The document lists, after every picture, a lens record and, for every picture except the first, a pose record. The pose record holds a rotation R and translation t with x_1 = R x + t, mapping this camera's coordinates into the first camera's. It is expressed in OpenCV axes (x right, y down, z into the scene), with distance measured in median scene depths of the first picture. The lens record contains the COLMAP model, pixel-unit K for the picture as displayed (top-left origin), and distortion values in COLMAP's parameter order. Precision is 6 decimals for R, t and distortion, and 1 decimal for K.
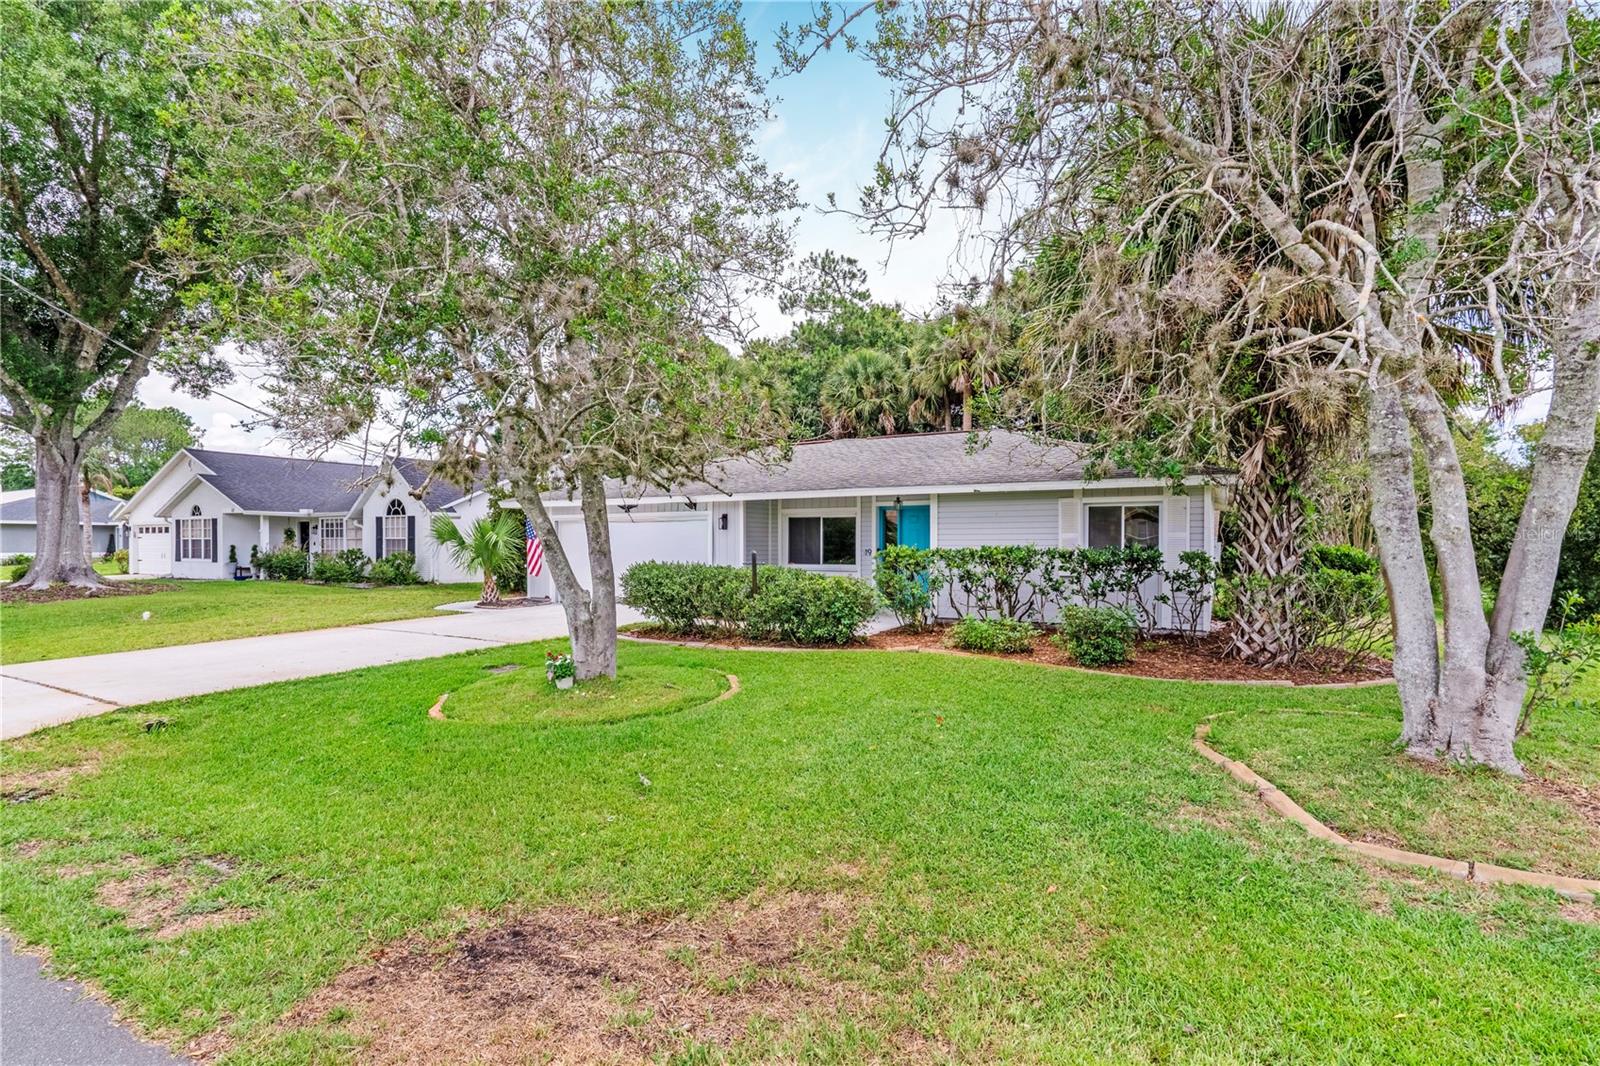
lens RADIAL K [[744.0, 0, 799.2], [0, 744.0, 543.0], [0, 0, 1]] dist [-0.007257, 0.001239]
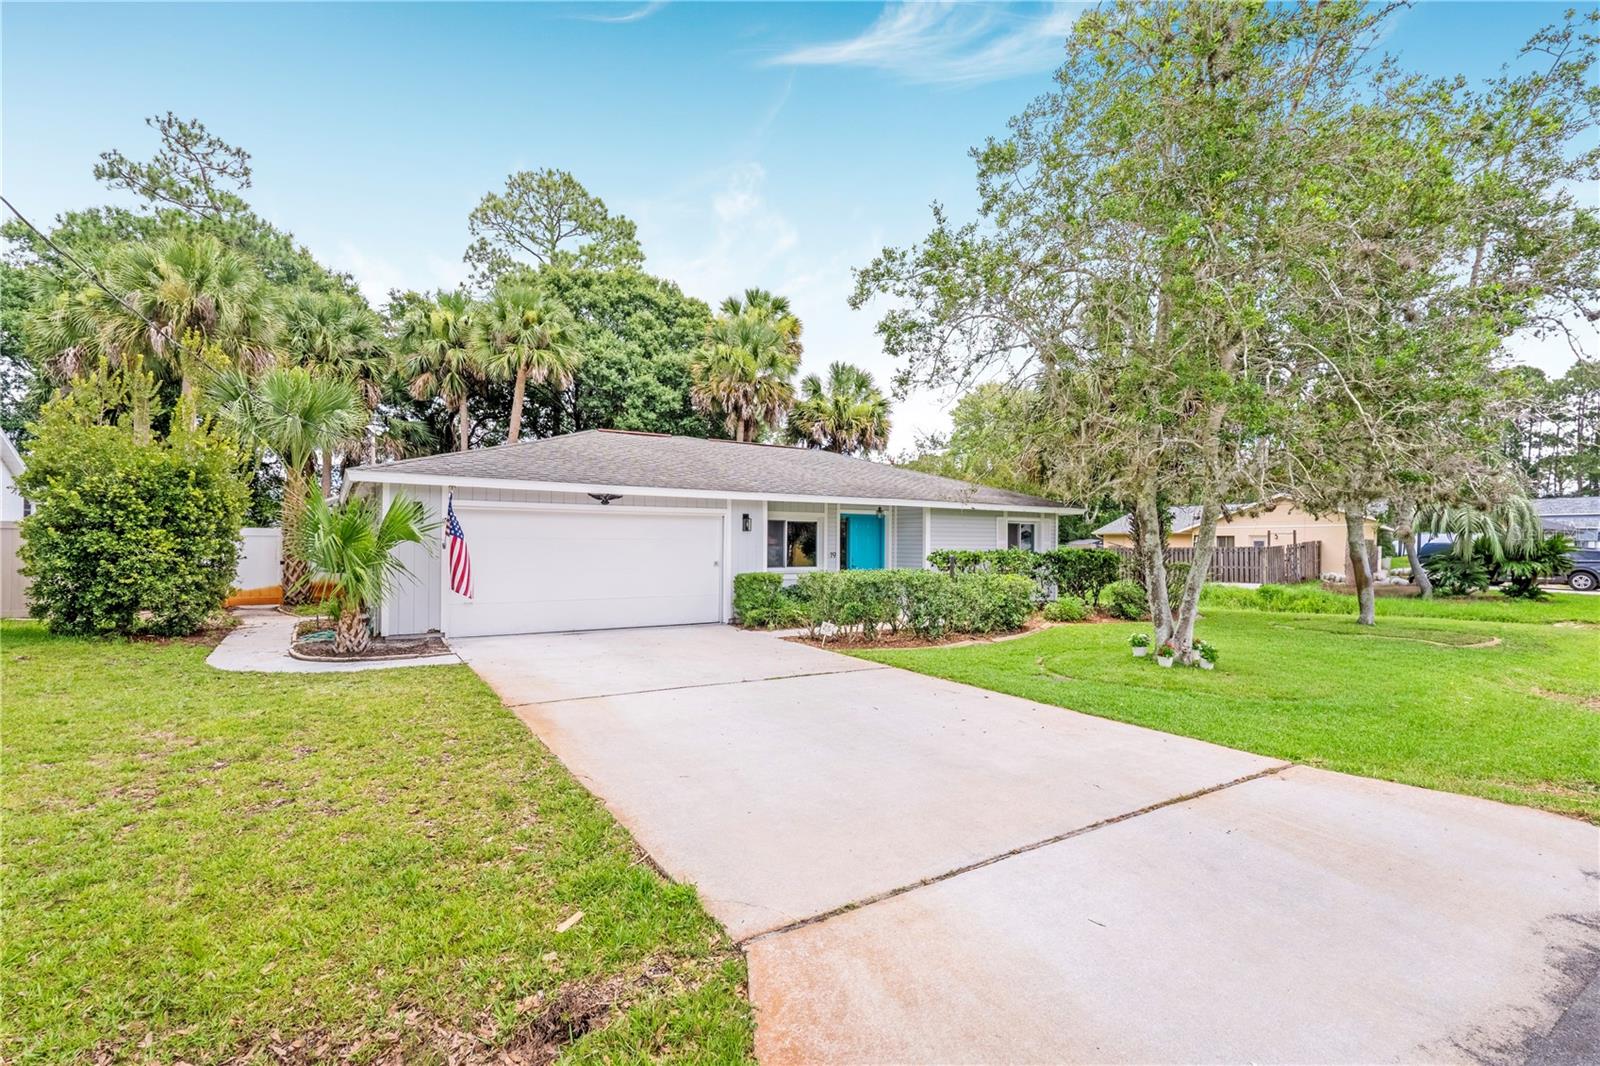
lens RADIAL K [[744.0, 0, 802.5], [0, 744.0, 532.5], [0, 0, 1]] dist [-0.007257, 0.001239]
pose [[0.469259, 0.017854, 0.882880, -0.884862], [-0.007390, 0.999840, -0.016291, -0.001763], [-0.883030, 0.001120, 0.469316, 0.515866]]
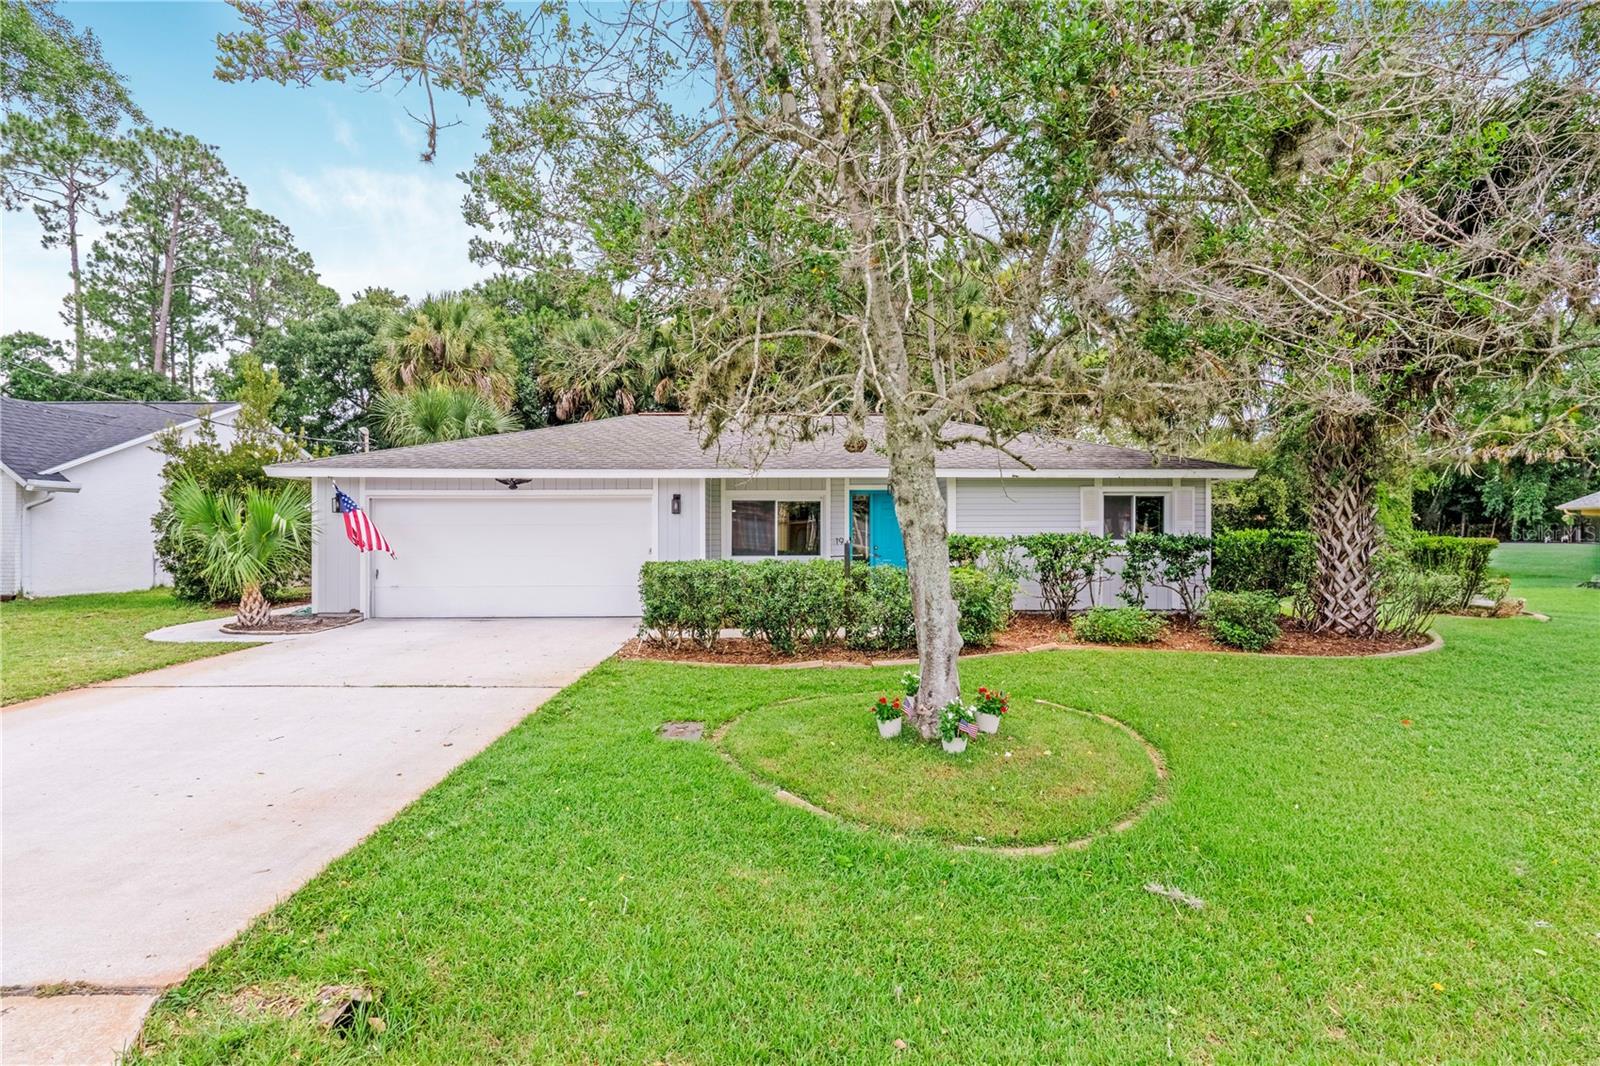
lens RADIAL K [[744.0, 0, 797.4], [0, 744.0, 531.0], [0, 0, 1]] dist [-0.007257, 0.001239]
pose [[0.862016, -0.000017, 0.506880, -0.396667], [0.000802, 0.999999, -0.001330, 0.001573], [-0.506880, 0.001553, 0.862015, 0.252198]]
